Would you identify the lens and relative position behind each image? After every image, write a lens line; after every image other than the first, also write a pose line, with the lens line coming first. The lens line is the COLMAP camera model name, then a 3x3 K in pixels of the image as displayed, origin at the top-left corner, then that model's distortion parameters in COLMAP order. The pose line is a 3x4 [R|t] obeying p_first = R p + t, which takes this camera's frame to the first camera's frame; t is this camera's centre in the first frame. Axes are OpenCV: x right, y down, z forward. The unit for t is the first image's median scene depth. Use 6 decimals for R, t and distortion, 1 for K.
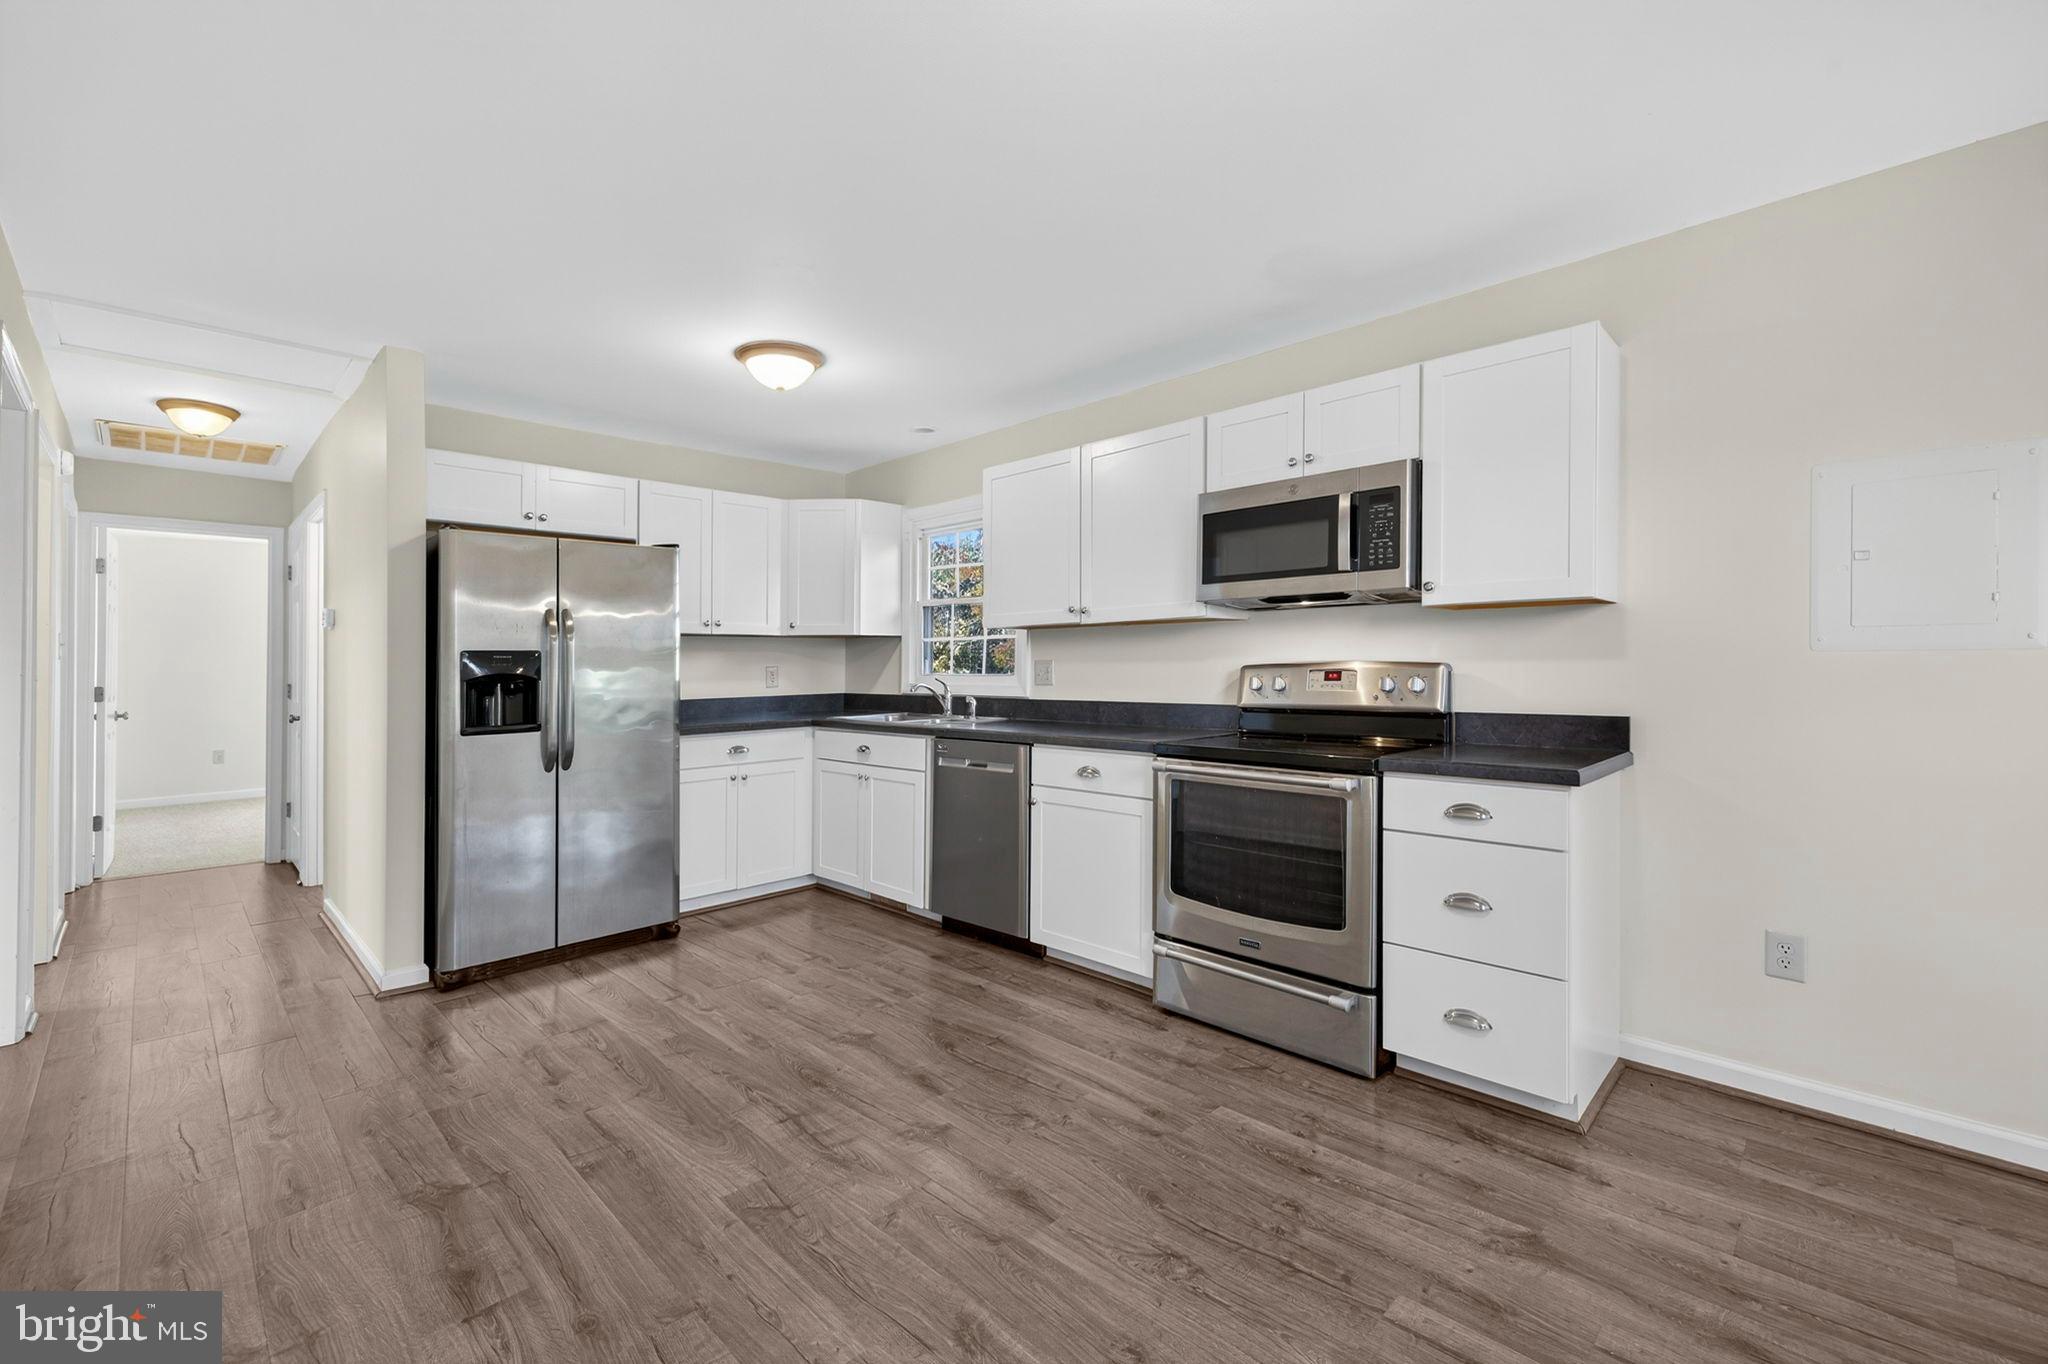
lens RADIAL K [[857.7, 0, 1015.1], [0, 857.7, 673.3], [0, 0, 1]] dist [0.000184, -0.000074]
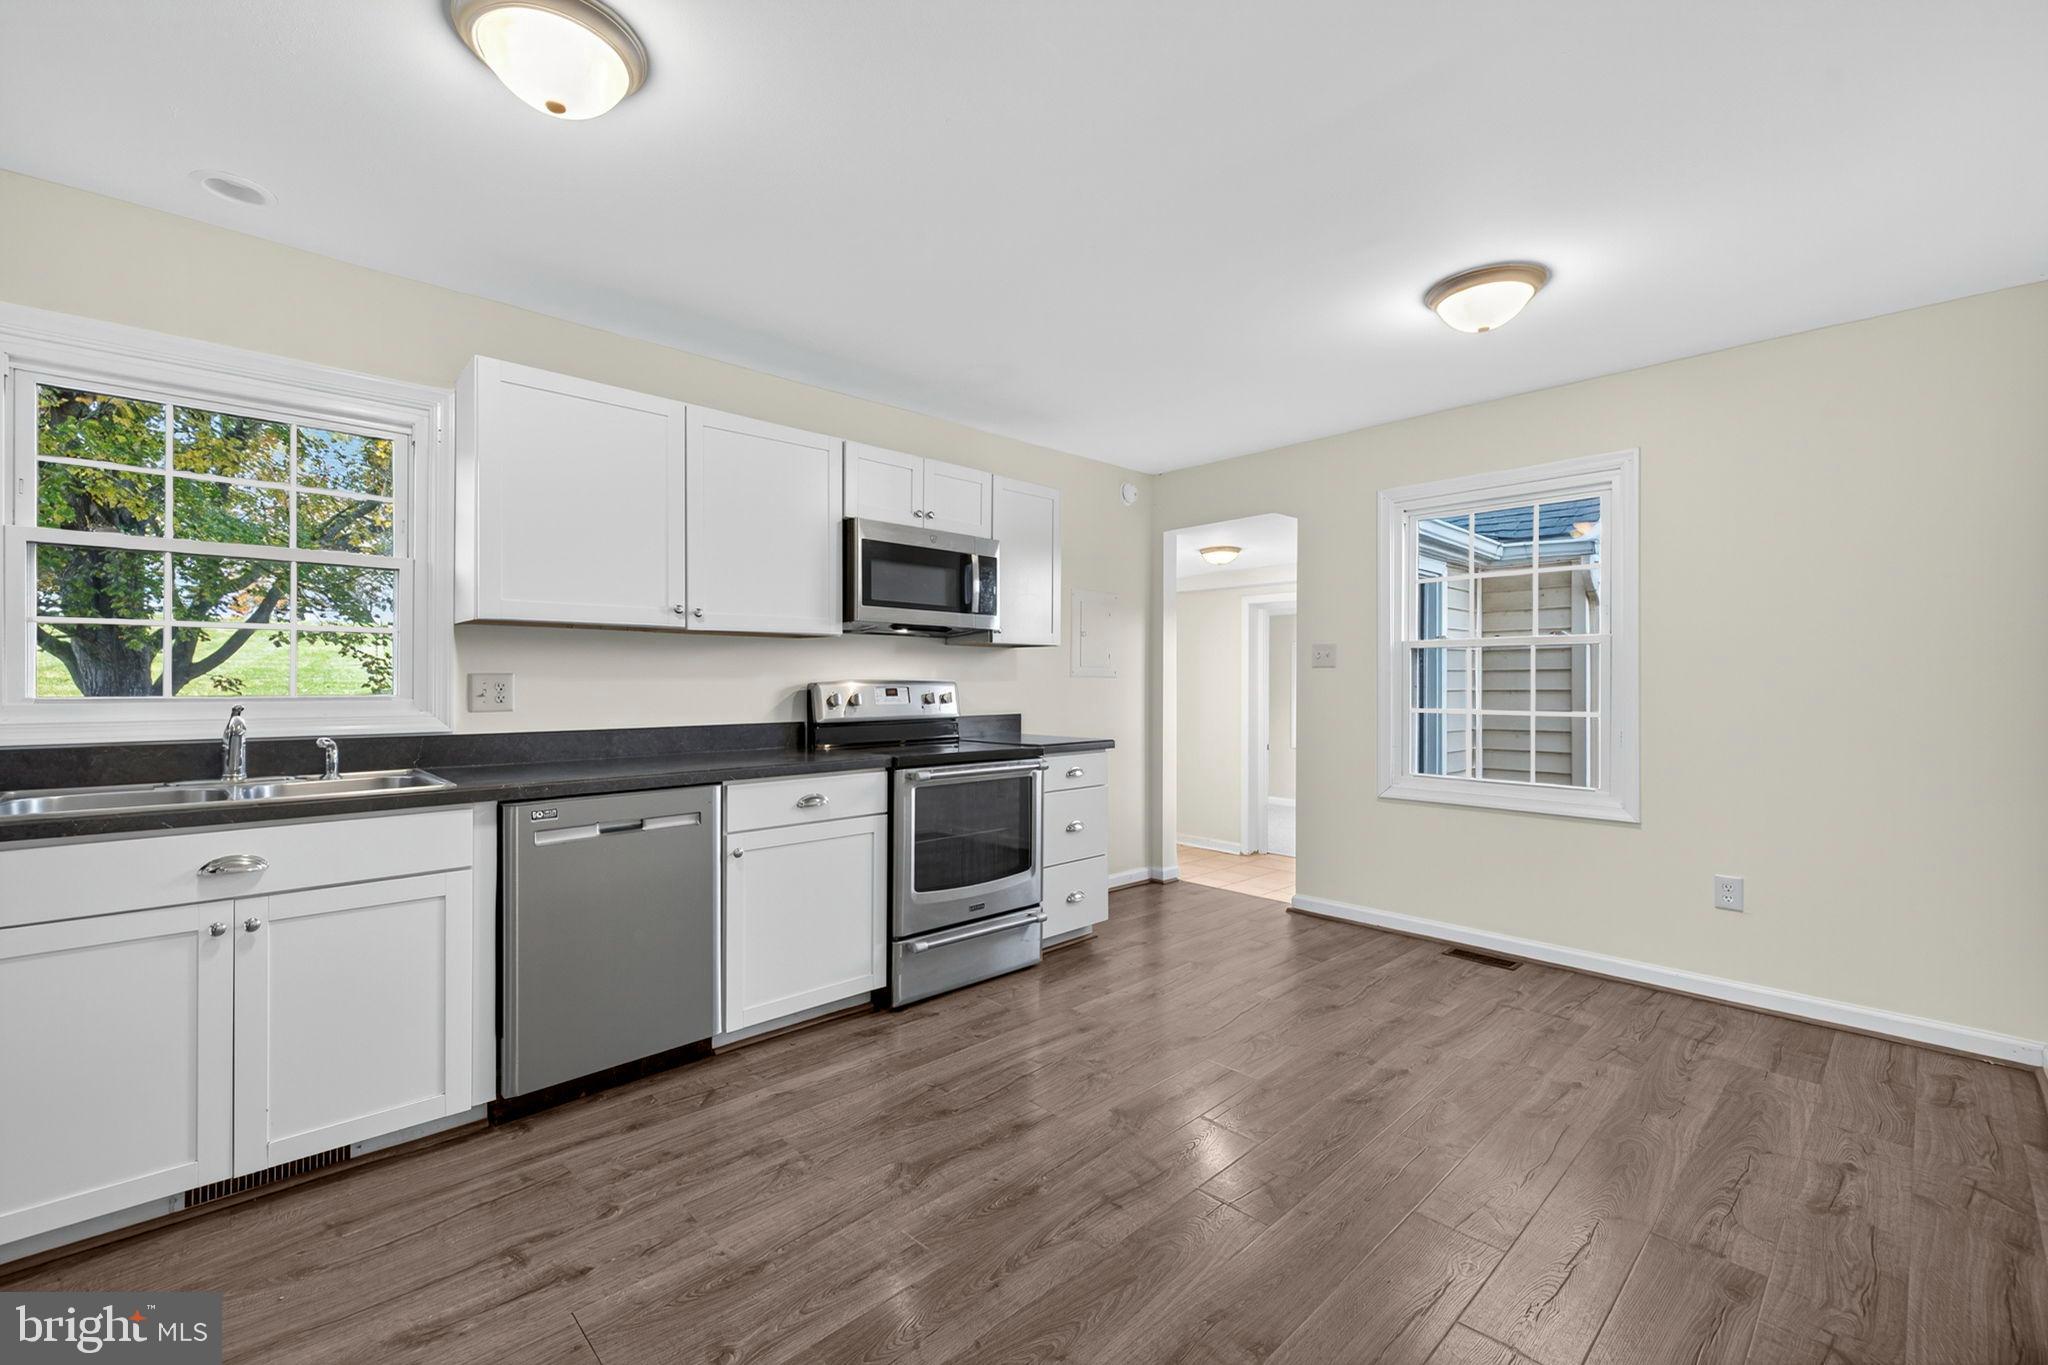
lens RADIAL K [[838.5, 0, 1019.4], [0, 838.5, 699.5], [0, 0, 1]] dist [0.001454, 0.000067]
pose [[0.043305, -0.017621, 0.998906, -0.783451], [0.006606, 0.999828, 0.017351, -0.004600], [-0.999040, 0.005847, 0.043414, 0.744587]]
